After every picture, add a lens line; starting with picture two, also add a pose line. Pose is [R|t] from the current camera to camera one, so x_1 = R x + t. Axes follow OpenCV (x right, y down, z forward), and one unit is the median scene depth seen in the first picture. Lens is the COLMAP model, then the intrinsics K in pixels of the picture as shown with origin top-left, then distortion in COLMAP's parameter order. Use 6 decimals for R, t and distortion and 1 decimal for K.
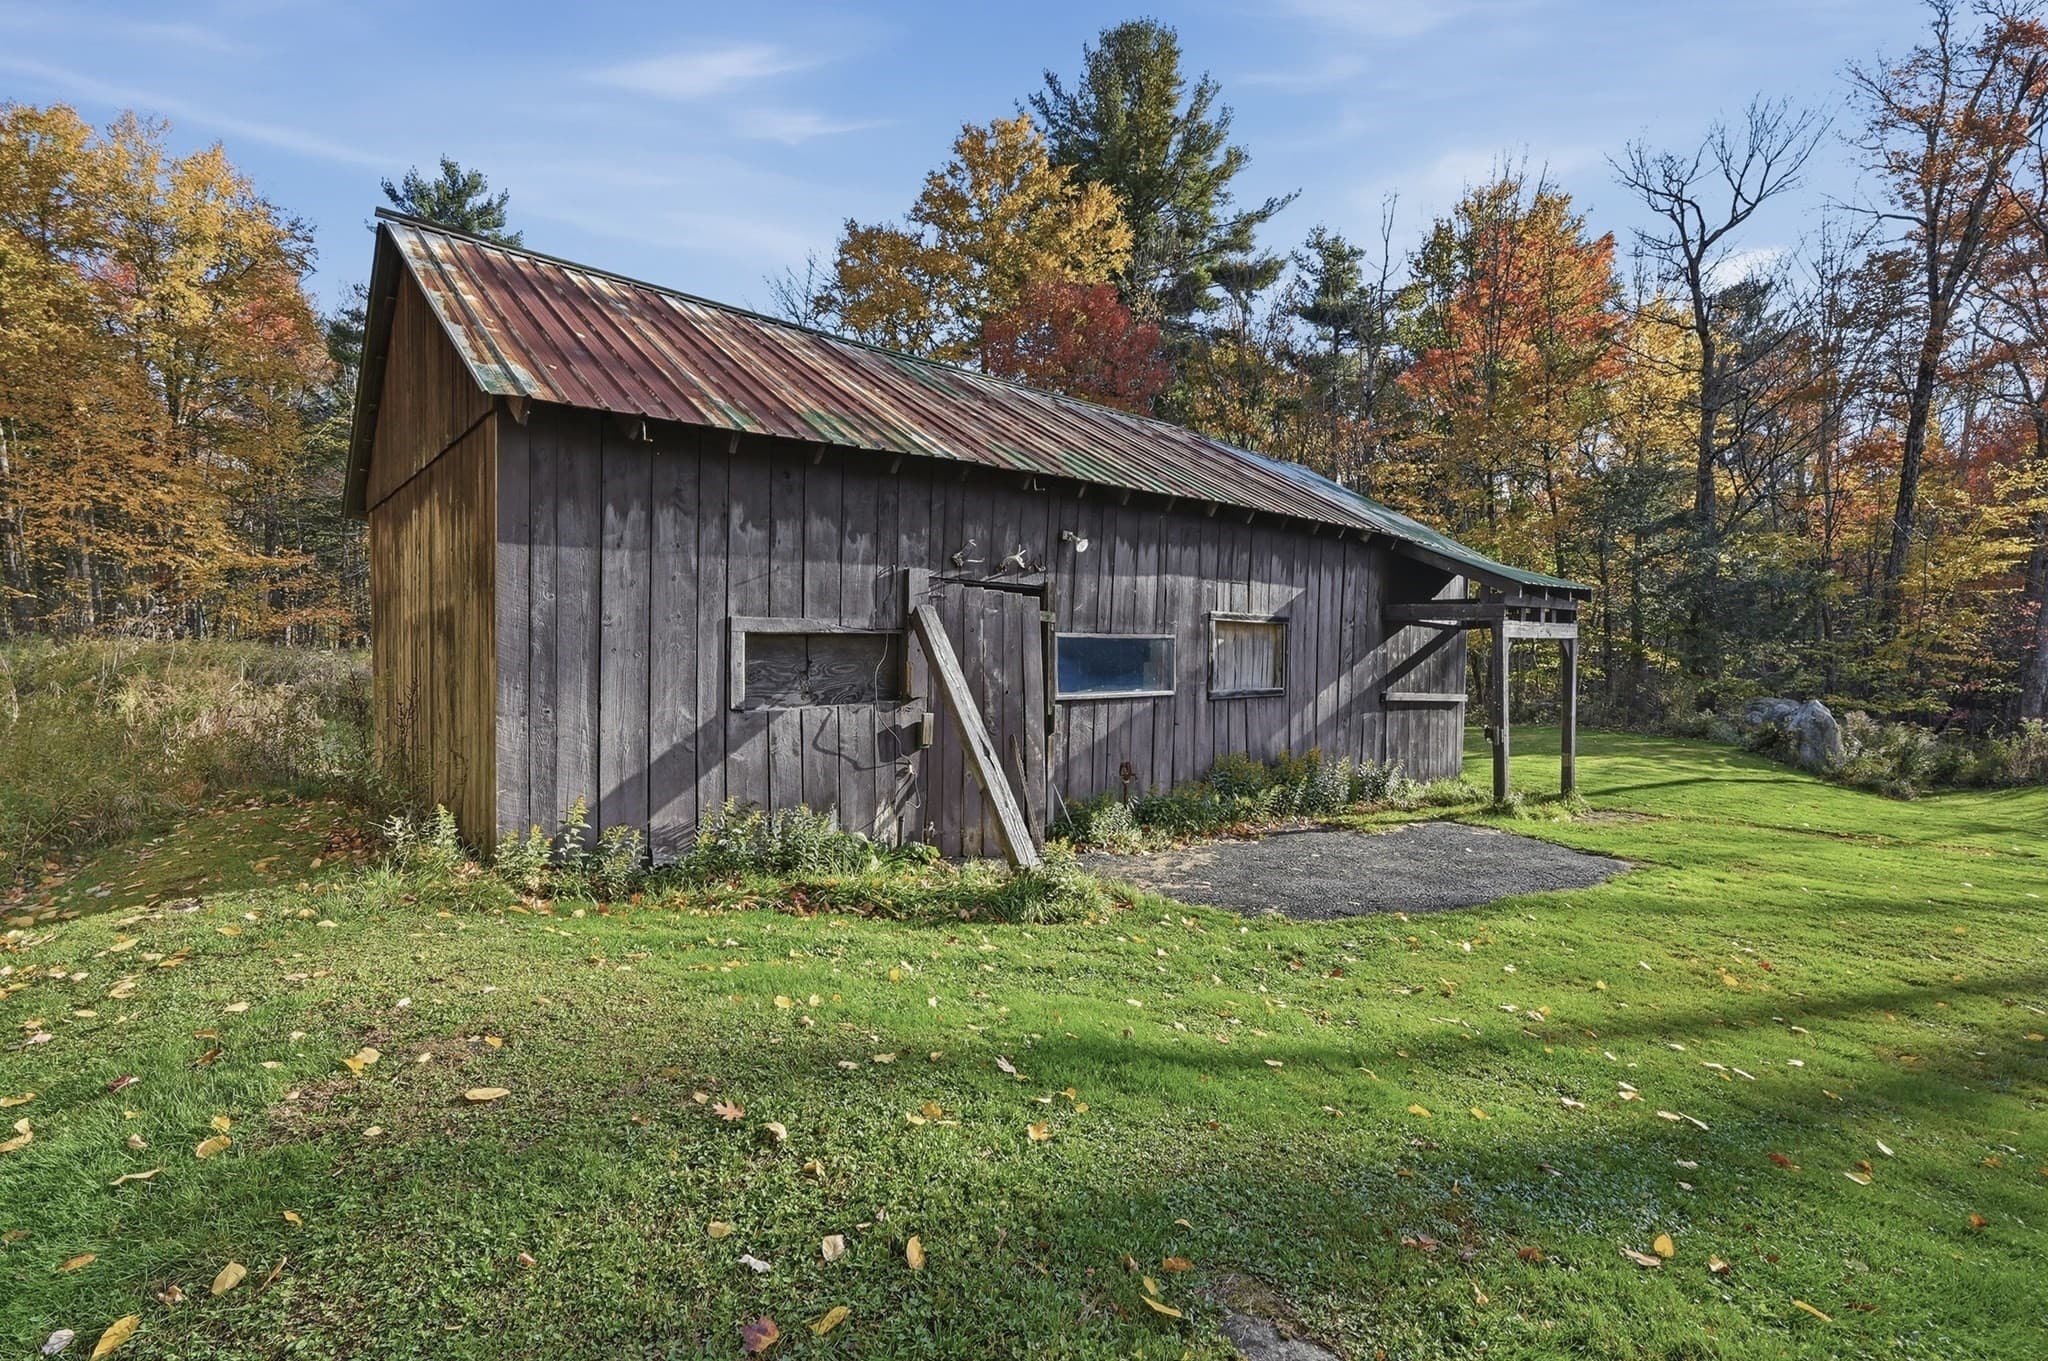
lens RADIAL K [[935.3, 0, 1017.8], [0, 935.3, 701.0], [0, 0, 1]] dist [0.000748, -0.000136]
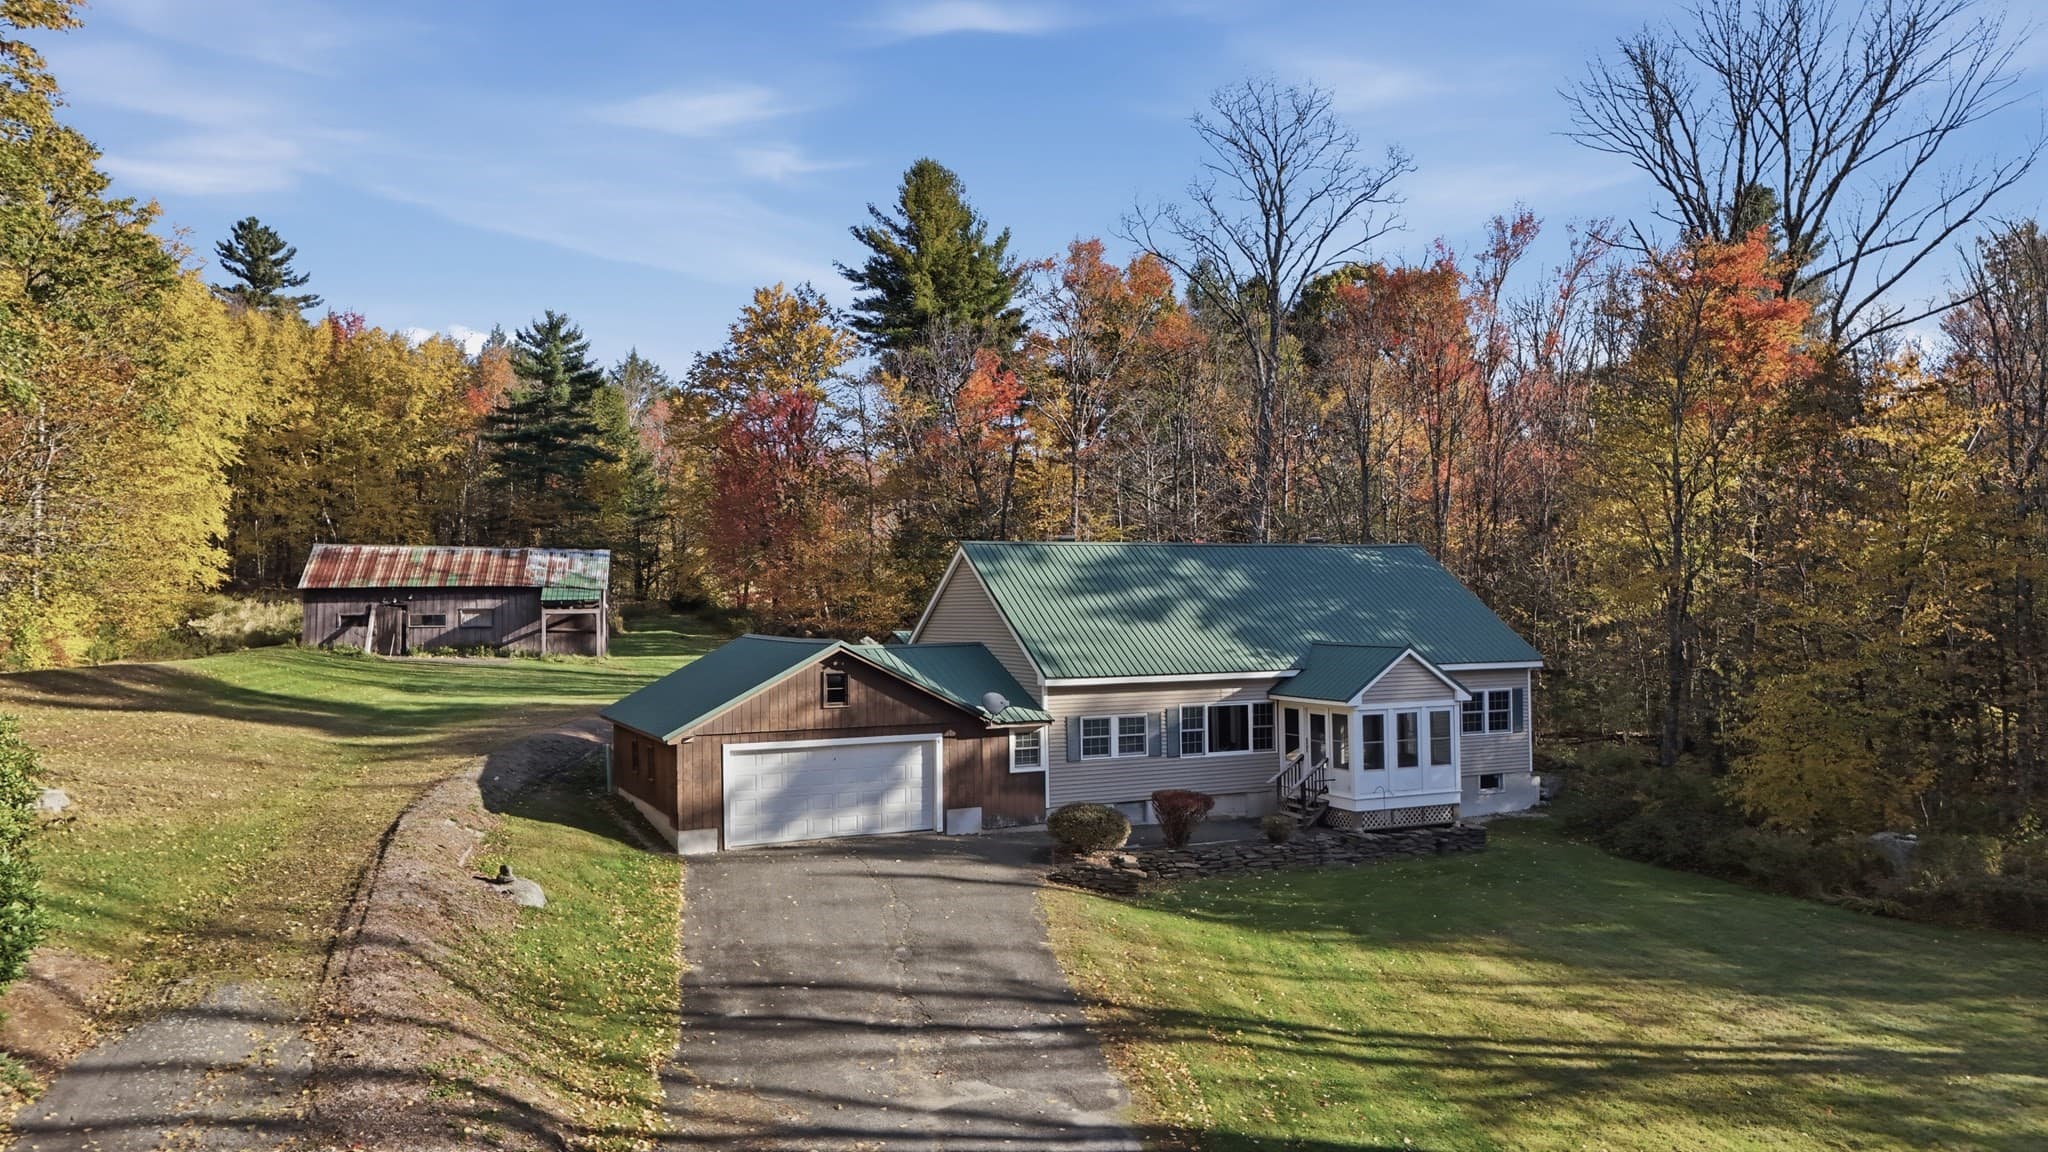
lens RADIAL K [[1556.6, 0, 1024.0], [0, 1556.6, 576.0], [0, 0, 1]] dist [0.075671, 0.000531]
pose [[0.877321, 0.002227, -0.479900, 6.381441], [-0.025709, 0.998771, -0.042364, -0.002612], [0.479216, 0.049504, 0.876300, -4.447420]]
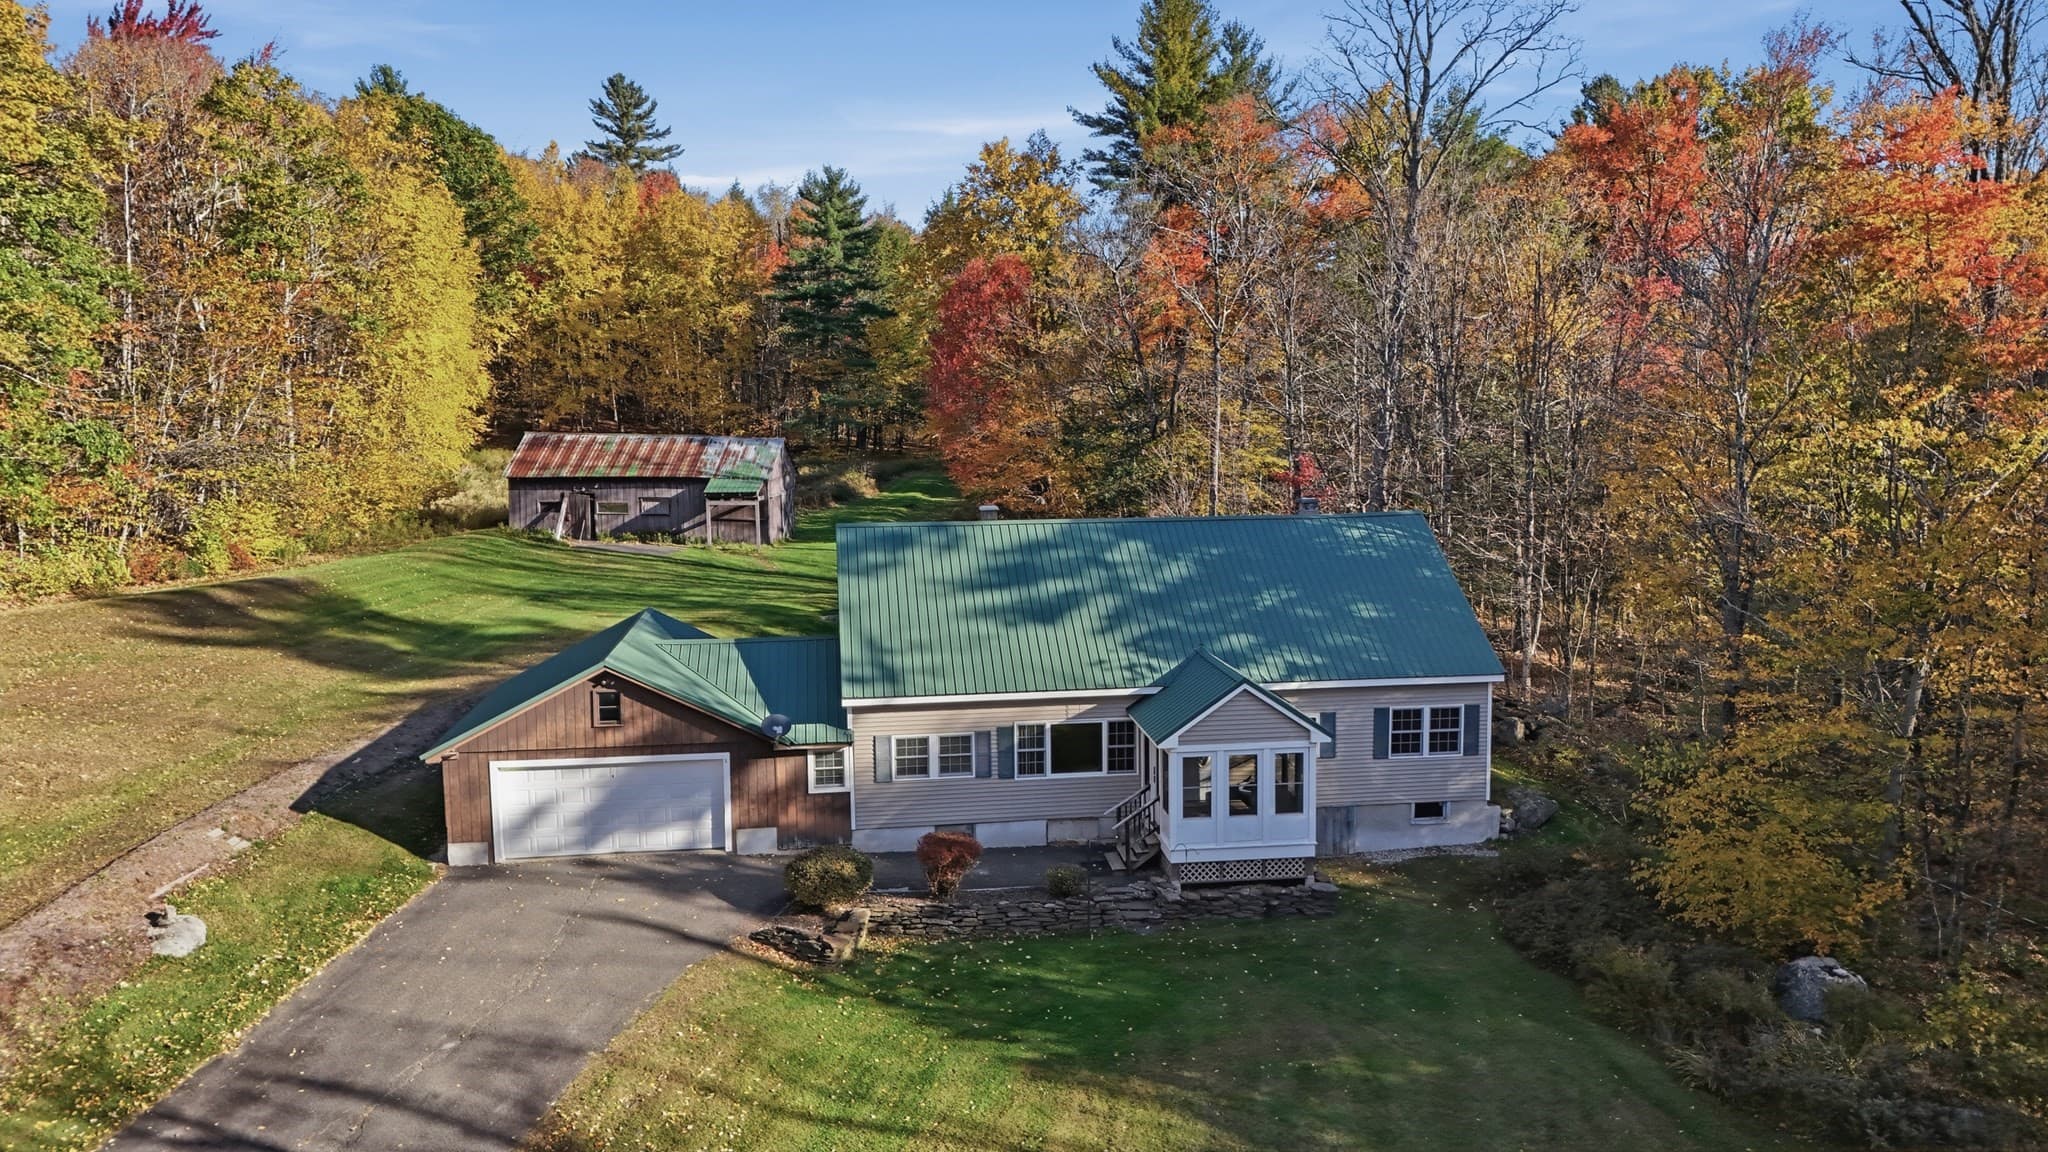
lens RADIAL K [[1555.7, 0, 1020.8], [0, 1555.7, 568.9], [0, 0, 1]] dist [0.098717, 0.000051]
pose [[0.688465, 0.095419, -0.718965, 7.476607], [-0.033813, 0.994453, 0.099603, -0.608266], [0.724481, -0.044263, 0.687872, -3.159389]]
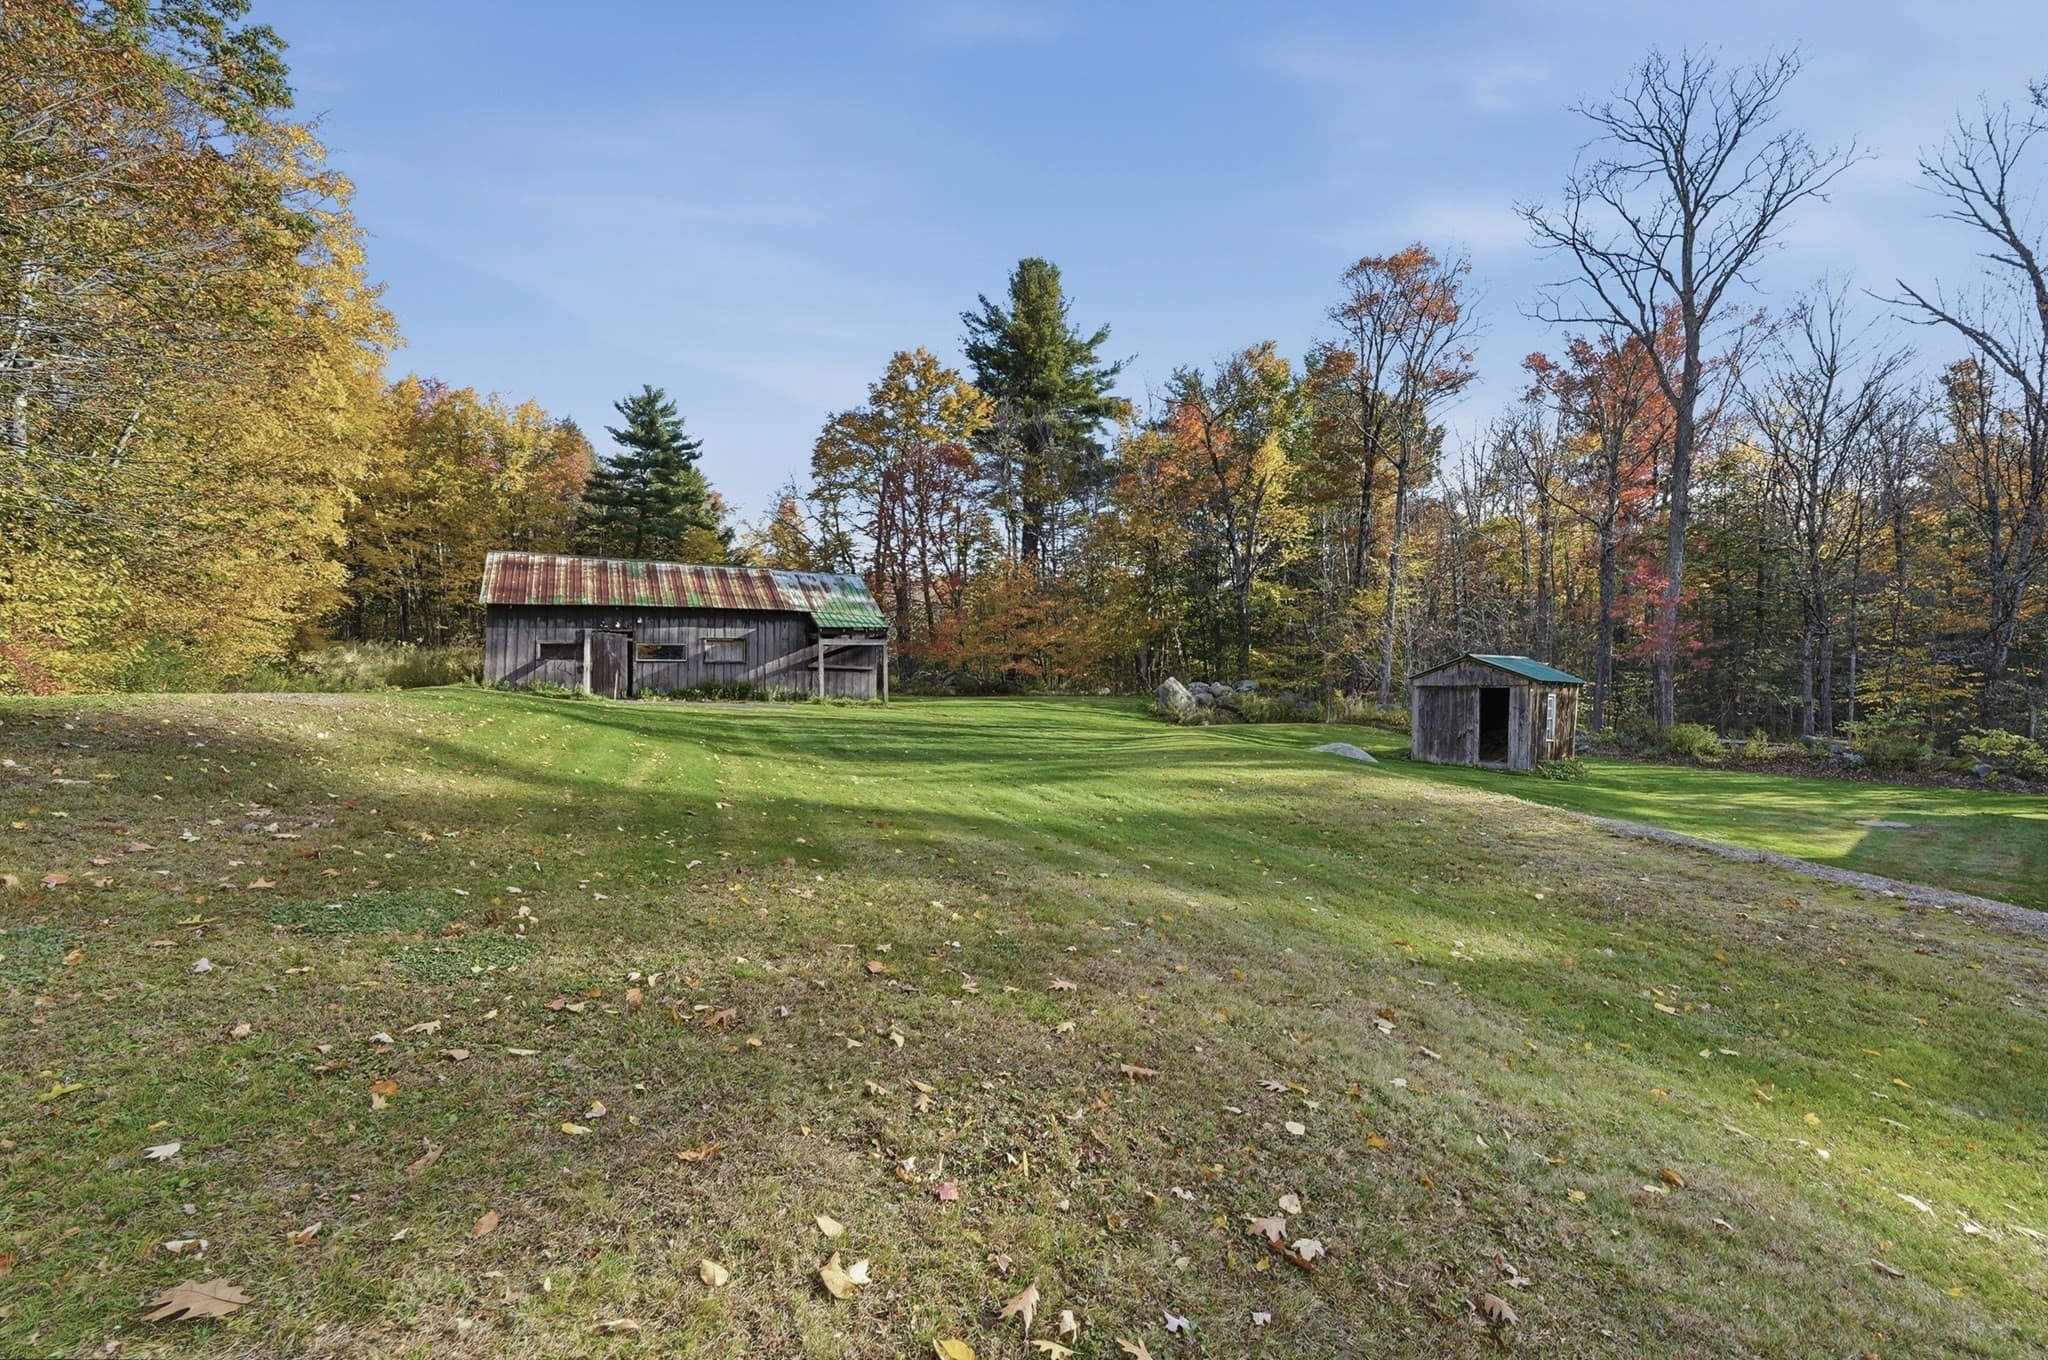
lens RADIAL K [[885.5, 0, 1025.2], [0, 885.5, 669.9], [0, 0, 1]] dist [-0.002439, -0.000635]
pose [[0.969354, 0.002480, -0.245655, 2.185686], [-0.013923, 0.998896, -0.044857, 0.154617], [0.245273, 0.046903, 0.968319, -1.872682]]
